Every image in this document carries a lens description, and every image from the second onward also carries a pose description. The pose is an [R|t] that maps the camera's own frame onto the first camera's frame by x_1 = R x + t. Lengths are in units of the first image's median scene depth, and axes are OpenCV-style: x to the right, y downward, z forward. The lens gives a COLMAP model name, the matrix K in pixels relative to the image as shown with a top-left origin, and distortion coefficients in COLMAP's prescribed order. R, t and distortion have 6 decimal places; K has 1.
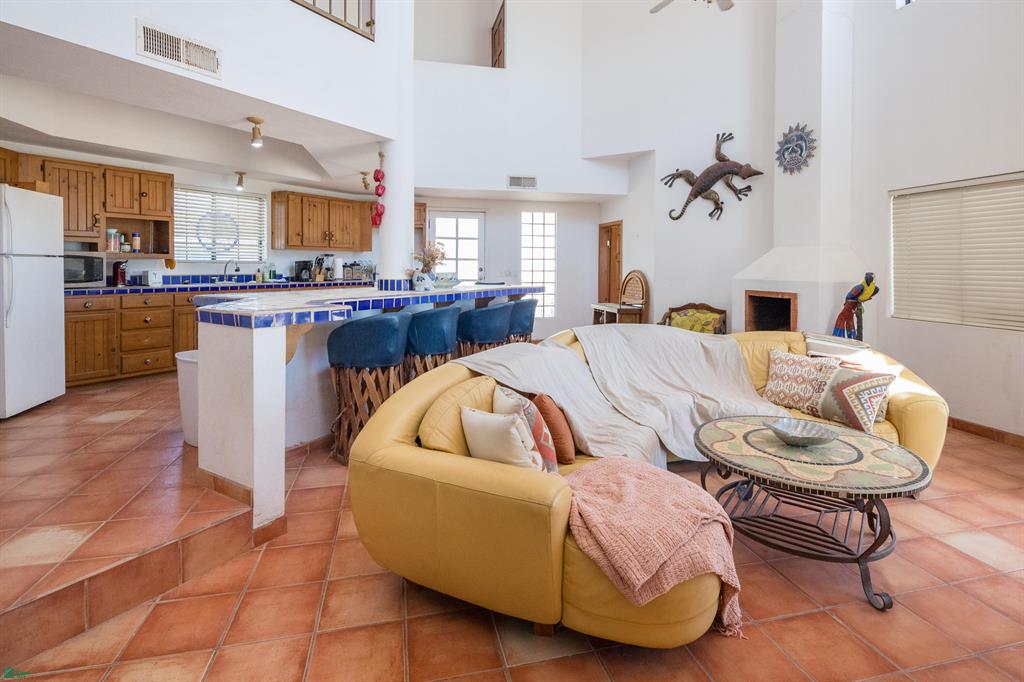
lens RADIAL K [[498.5, 0, 514.0], [0, 498.5, 275.3], [0, 0, 1]] dist [0.007521, -0.005012]
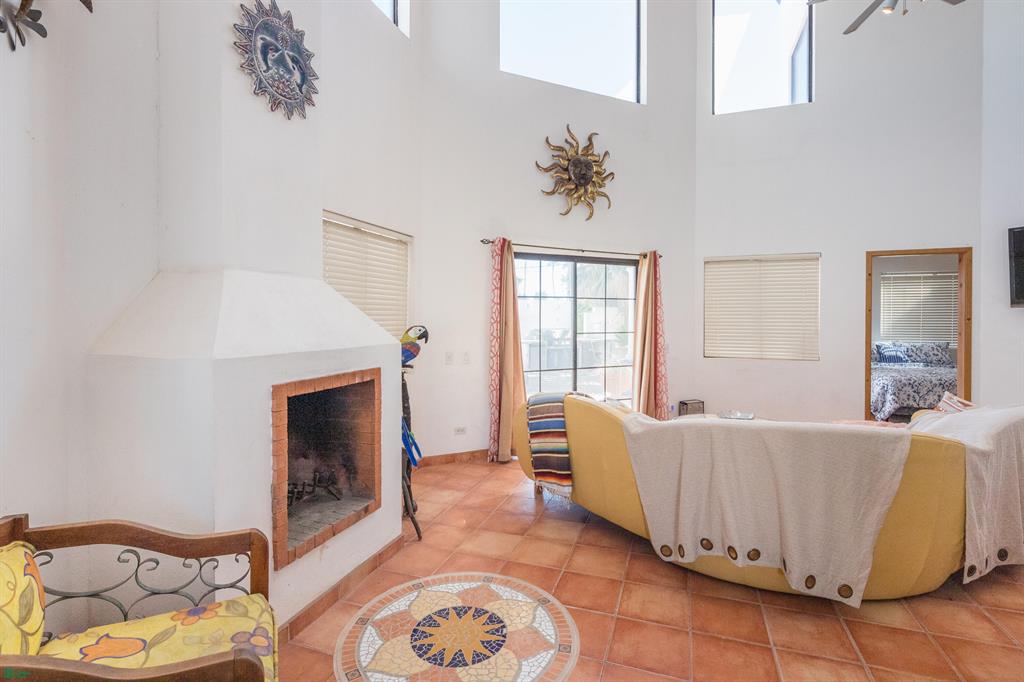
lens RADIAL K [[498.5, 0, 517.2], [0, 498.5, 323.5], [0, 0, 1]] dist [0.007521, -0.005012]
pose [[-0.846986, -0.010852, 0.531505, 0.120380], [0.007428, 0.999452, 0.032244, -0.023525], [-0.531563, 0.031258, -0.846442, 1.130505]]
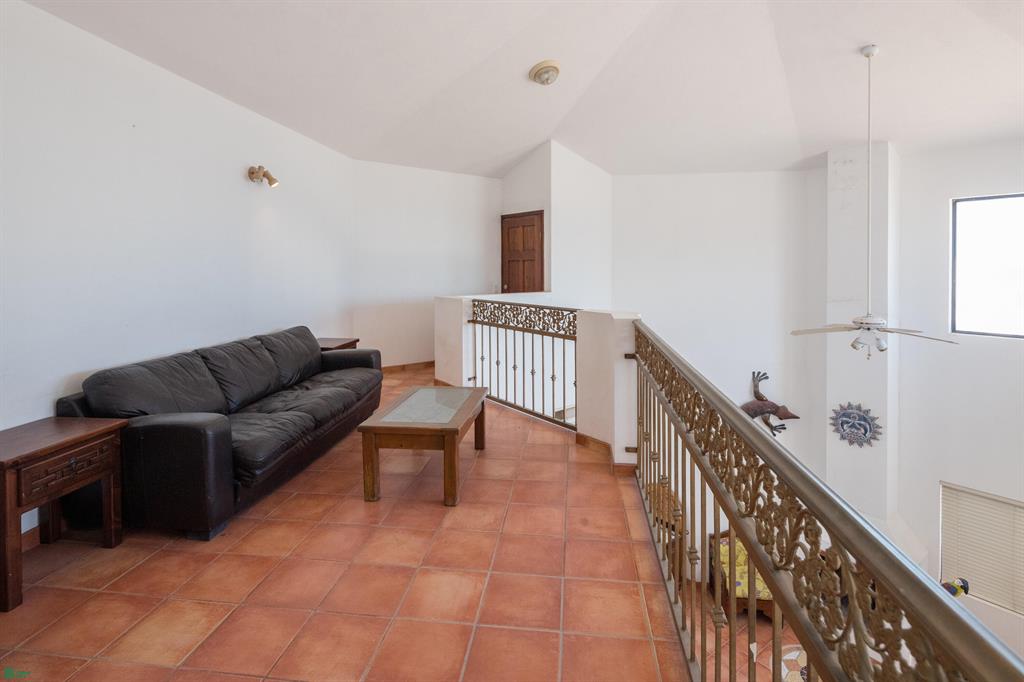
lens RADIAL K [[498.5, 0, 513.4], [0, 498.5, 271.7], [0, 0, 1]] dist [0.007521, -0.005012]
pose [[0.912119, -0.011946, 0.409750, -0.526699], [0.014987, 0.999879, -0.004211, -0.534094], [-0.409650, 0.009982, 0.912188, 0.252551]]
